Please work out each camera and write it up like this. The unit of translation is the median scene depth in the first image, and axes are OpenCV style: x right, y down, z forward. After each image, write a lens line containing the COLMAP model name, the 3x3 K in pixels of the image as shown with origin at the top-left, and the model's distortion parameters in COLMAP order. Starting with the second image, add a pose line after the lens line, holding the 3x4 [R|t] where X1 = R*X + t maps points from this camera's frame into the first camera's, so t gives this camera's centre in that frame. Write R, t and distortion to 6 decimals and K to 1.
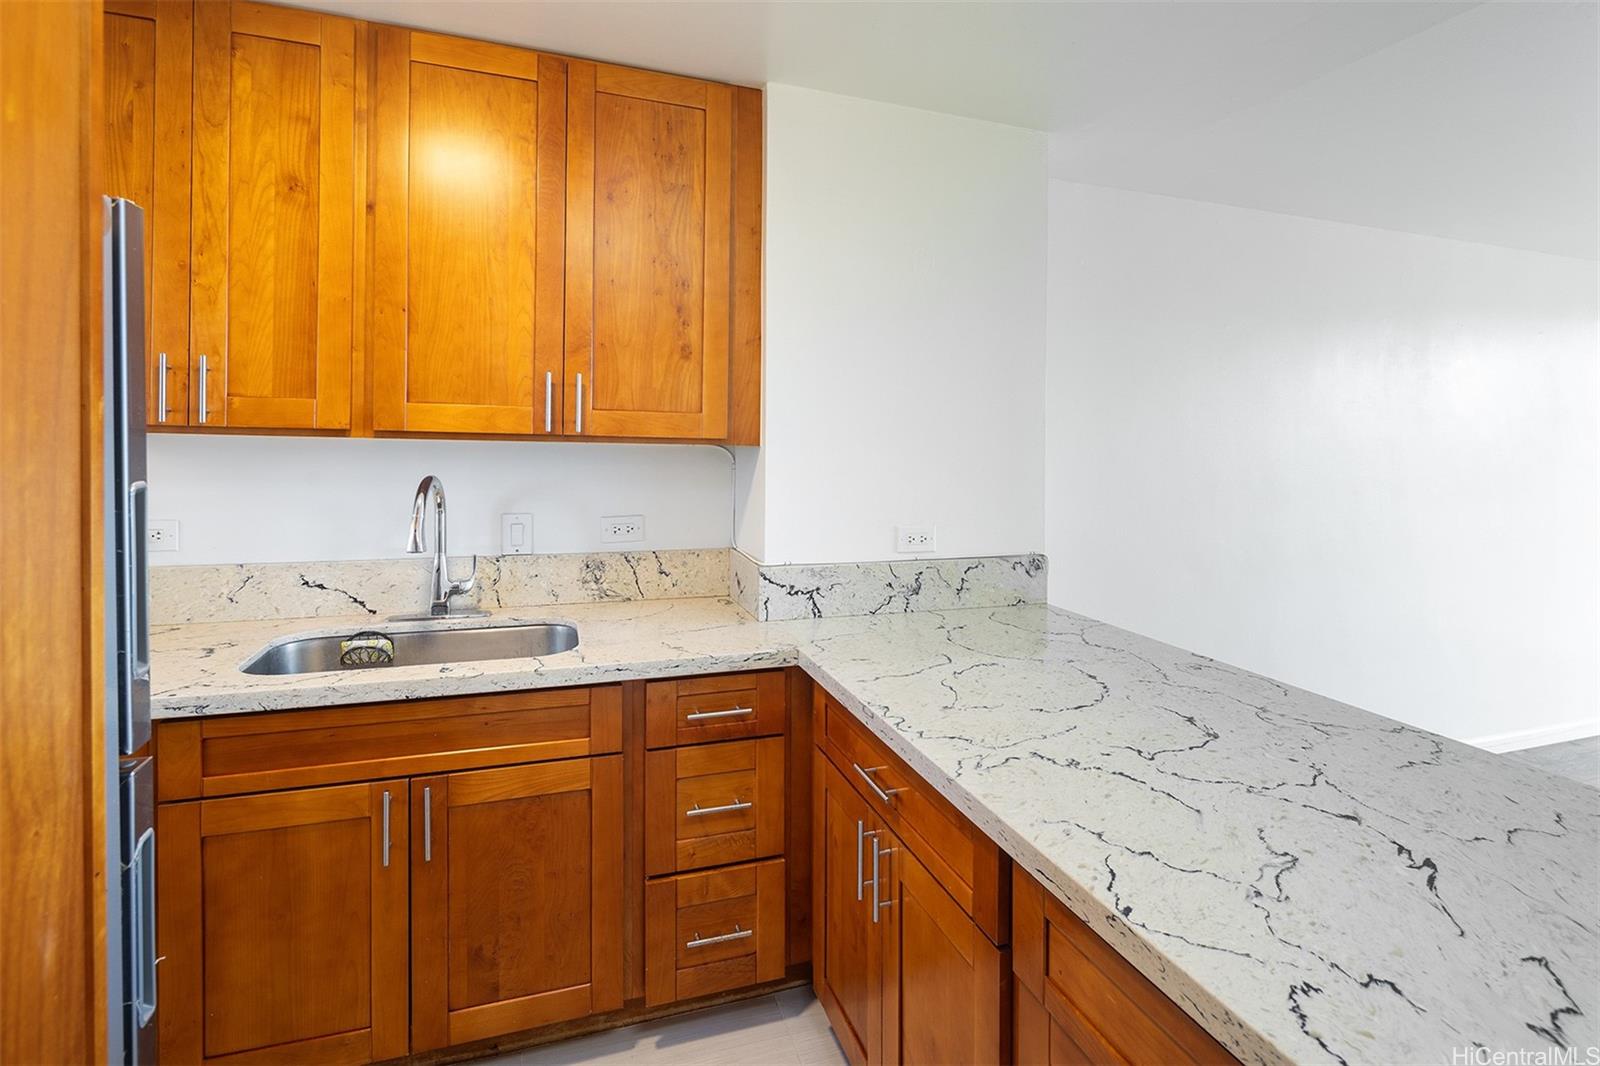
lens RADIAL K [[781.2, 0, 808.2], [0, 781.2, 440.9], [0, 0, 1]] dist [0.006305, -0.005078]
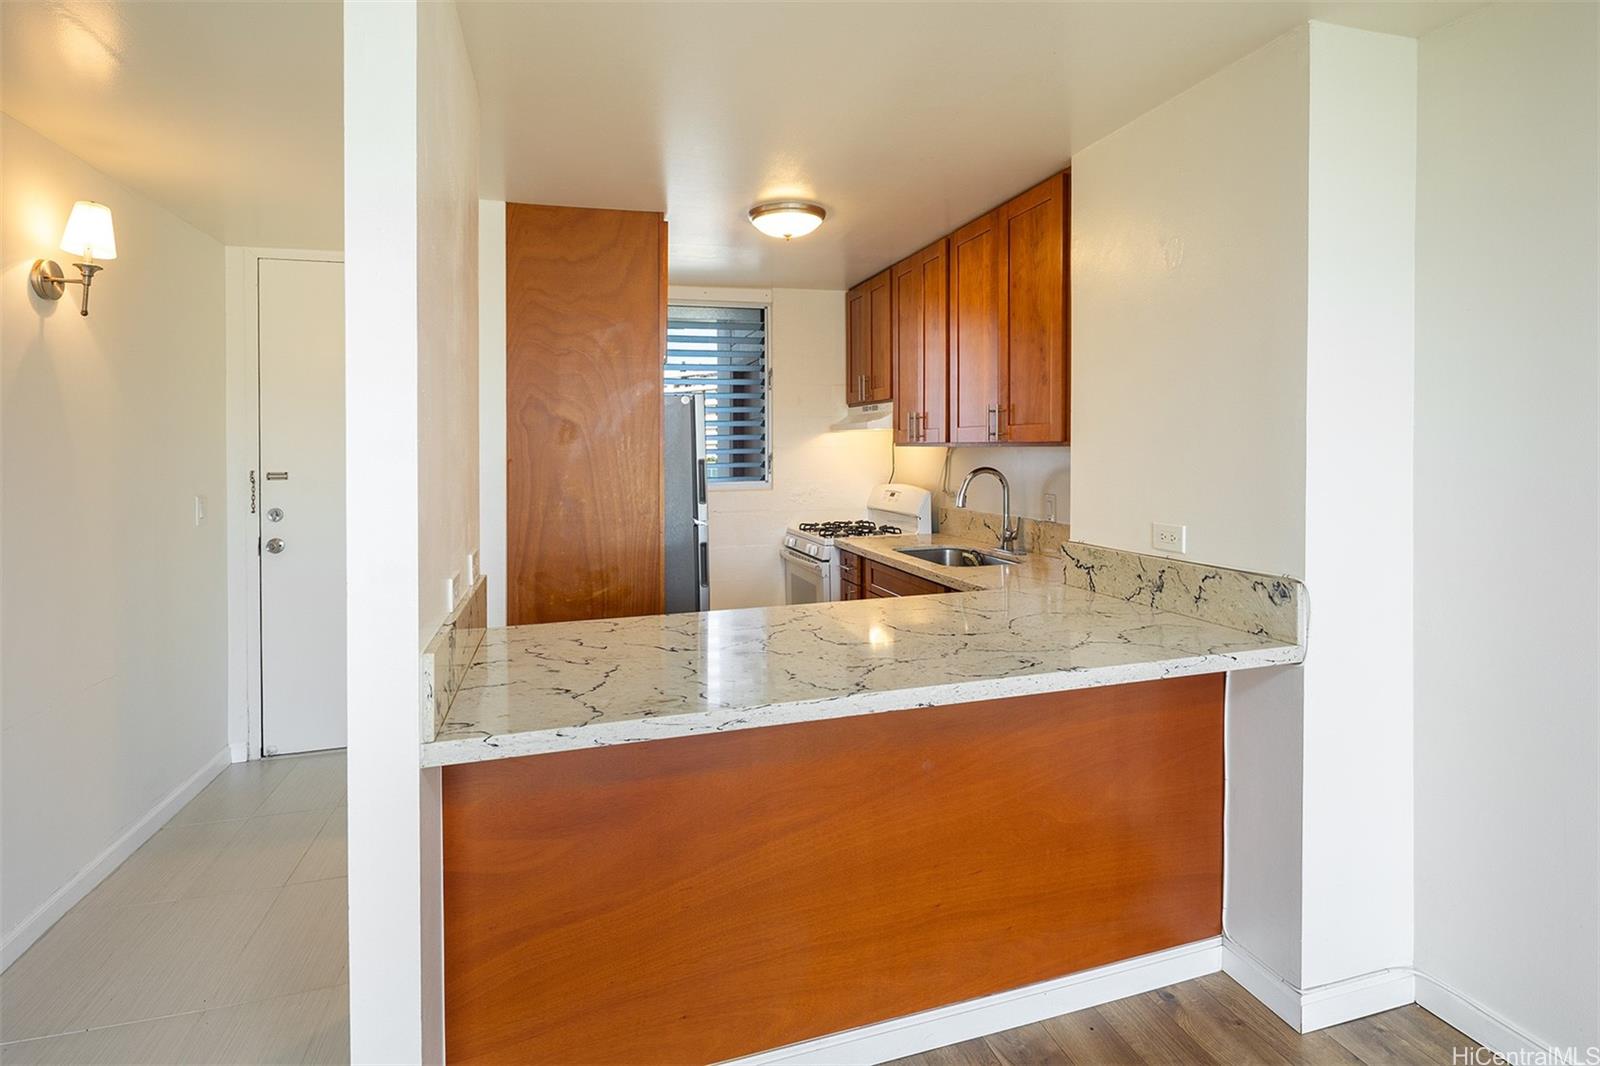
lens RADIAL K [[781.2, 0, 808.4], [0, 781.2, 450.2], [0, 0, 1]] dist [0.006305, -0.005078]
pose [[-0.027686, -0.015140, -0.999502, 1.256706], [0.007227, 0.999856, -0.015345, 0.029902], [0.999591, -0.007649, -0.027572, 0.631227]]
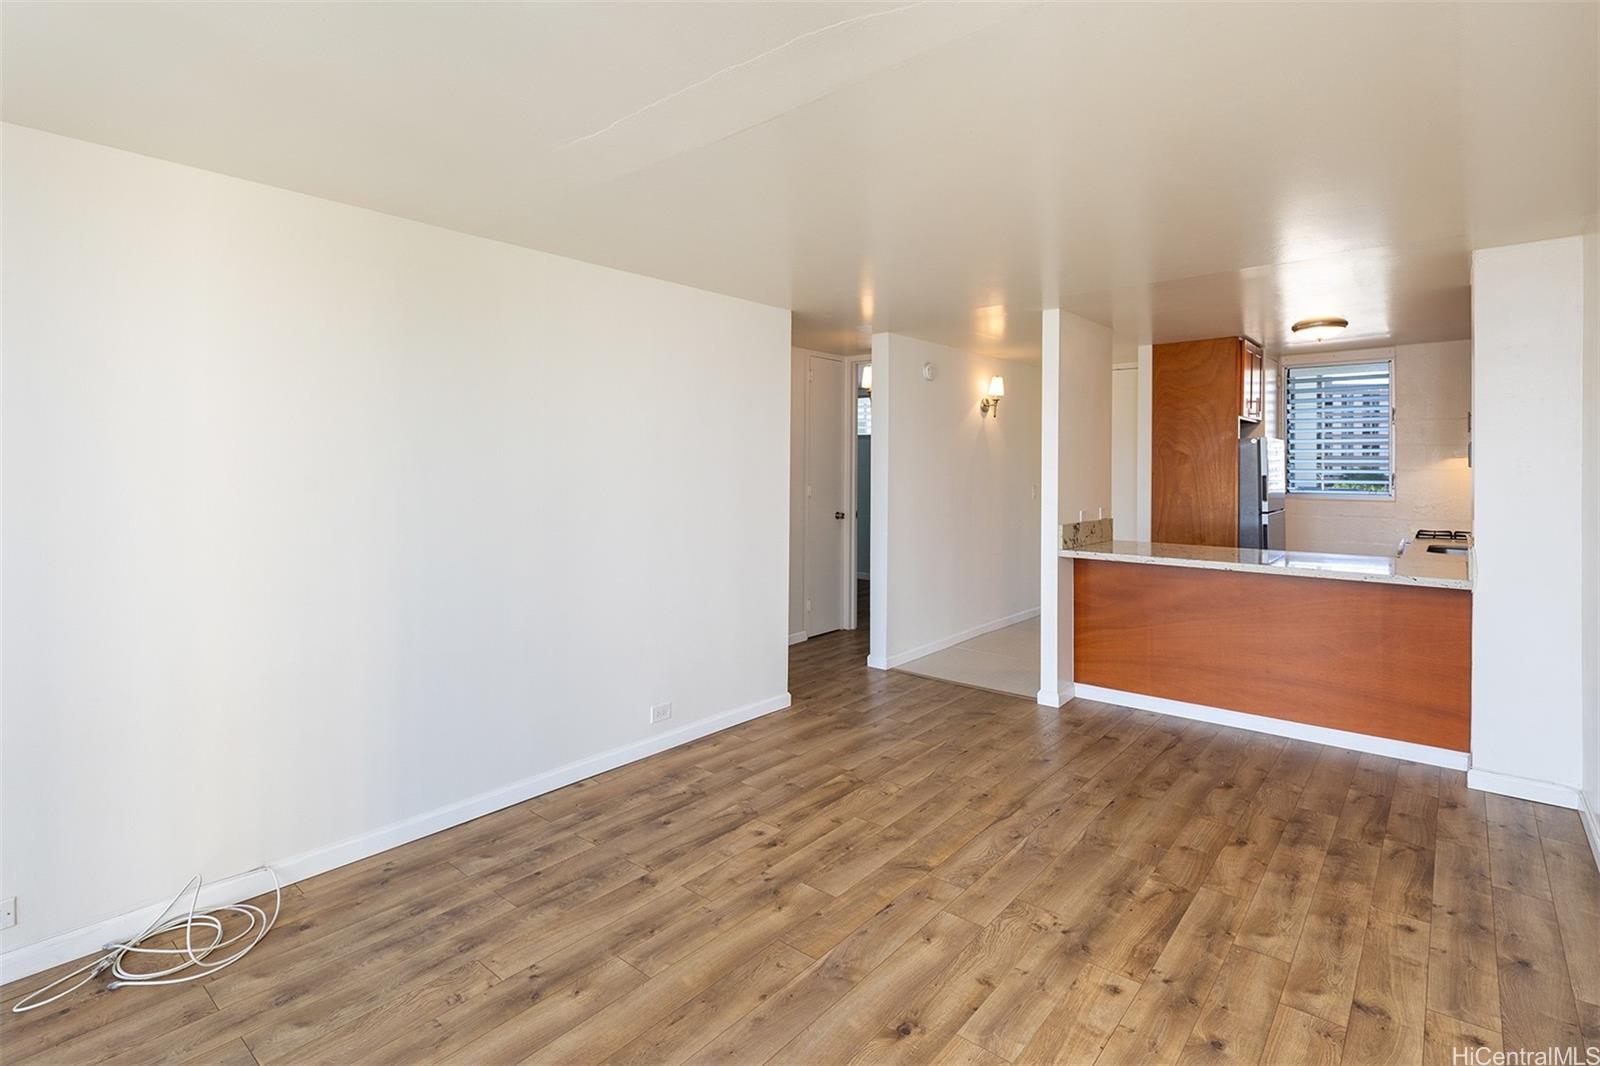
lens RADIAL K [[781.2, 0, 805.9], [0, 781.2, 458.1], [0, 0, 1]] dist [0.006305, -0.005078]
pose [[-0.852545, -0.025044, -0.522053, 2.455238], [-0.022102, 0.999685, -0.011864, 0.029706], [0.522186, 0.001423, -0.852830, 1.853061]]
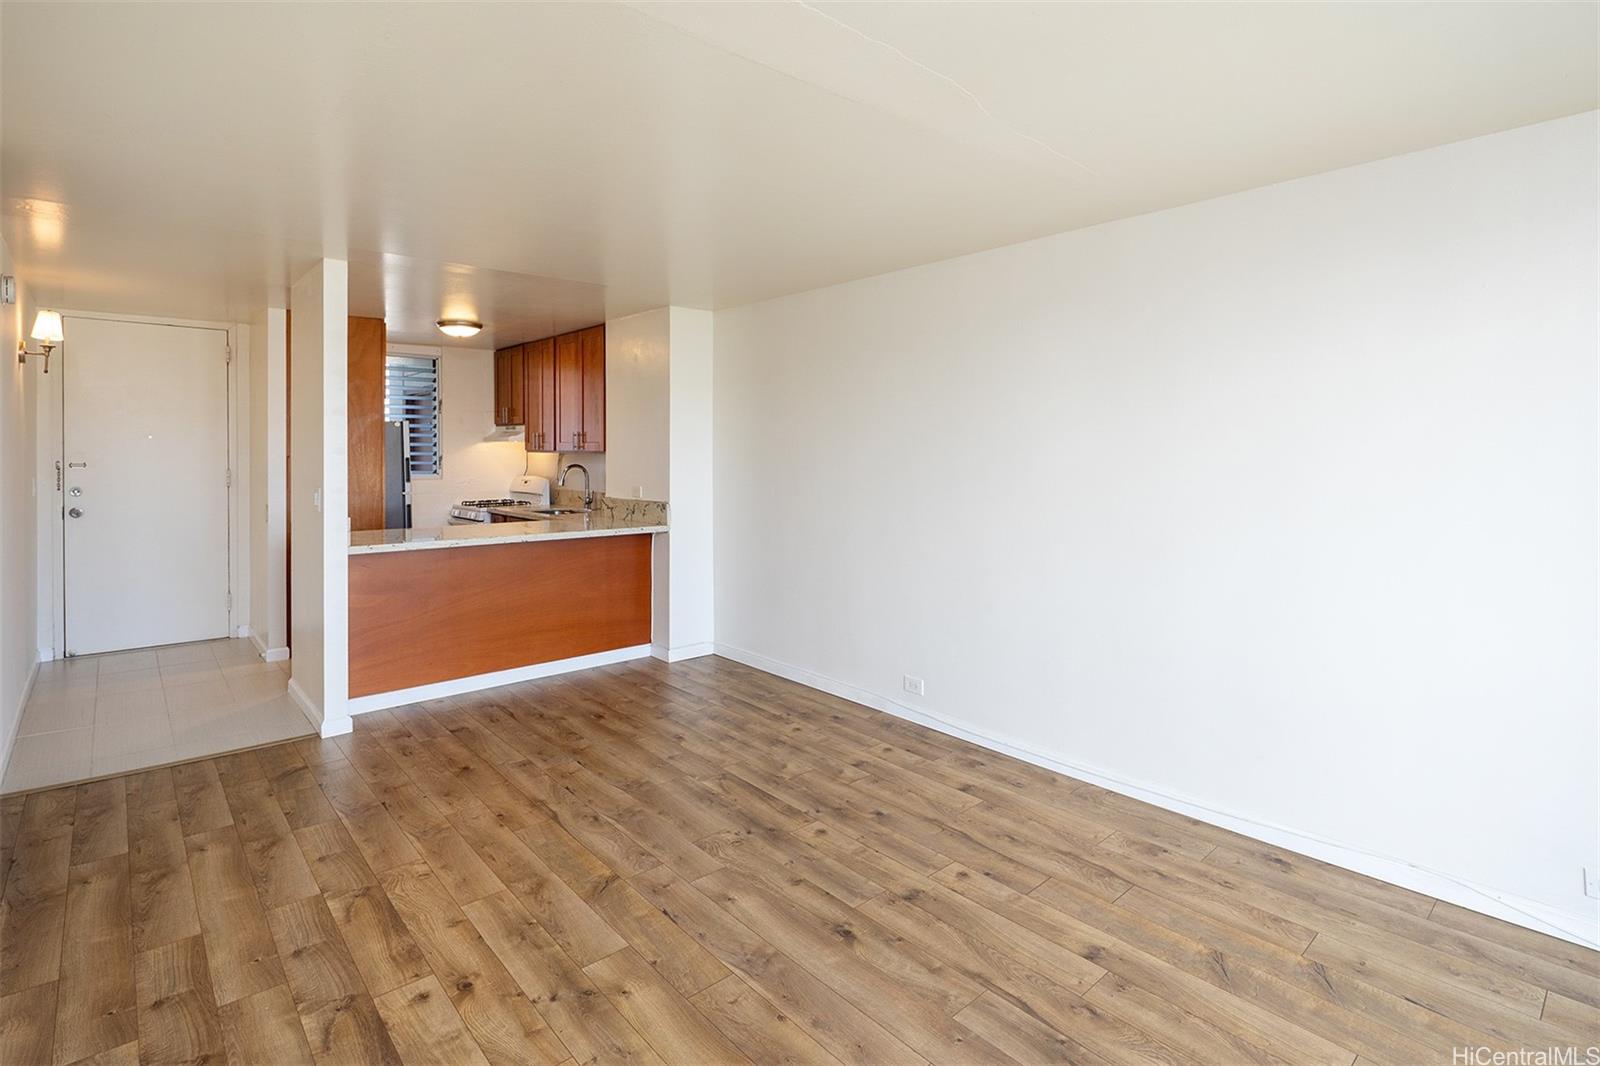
lens RADIAL K [[781.2, 0, 807.8], [0, 781.2, 490.9], [0, 0, 1]] dist [0.006305, -0.005078]
pose [[0.391942, 0.027563, -0.919577, 2.824624], [-0.001669, 0.999571, 0.029249, 0.057203], [0.919988, -0.009929, 0.391820, 0.593674]]
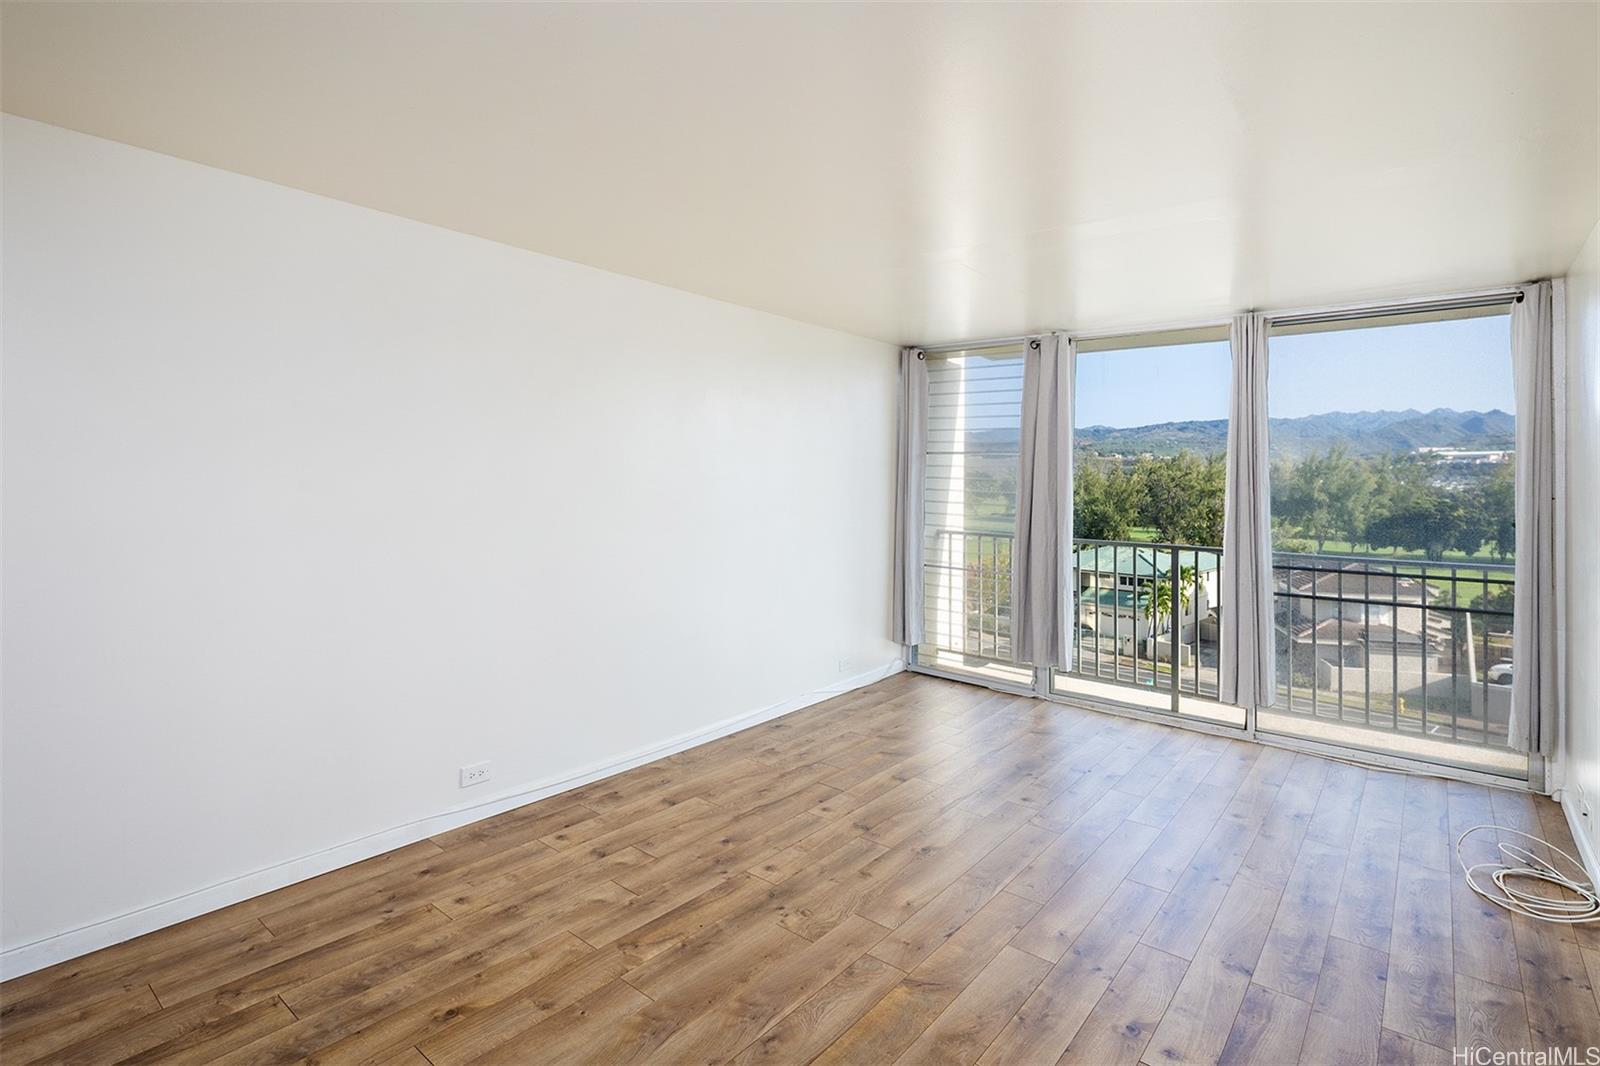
lens RADIAL K [[781.2, 0, 810.4], [0, 781.2, 470.7], [0, 0, 1]] dist [0.006305, -0.005078]
pose [[0.841267, 0.000382, 0.540620, 0.839736], [0.005561, 0.999941, -0.009360, 0.028107], [-0.540592, 0.010881, 0.841215, -0.049598]]
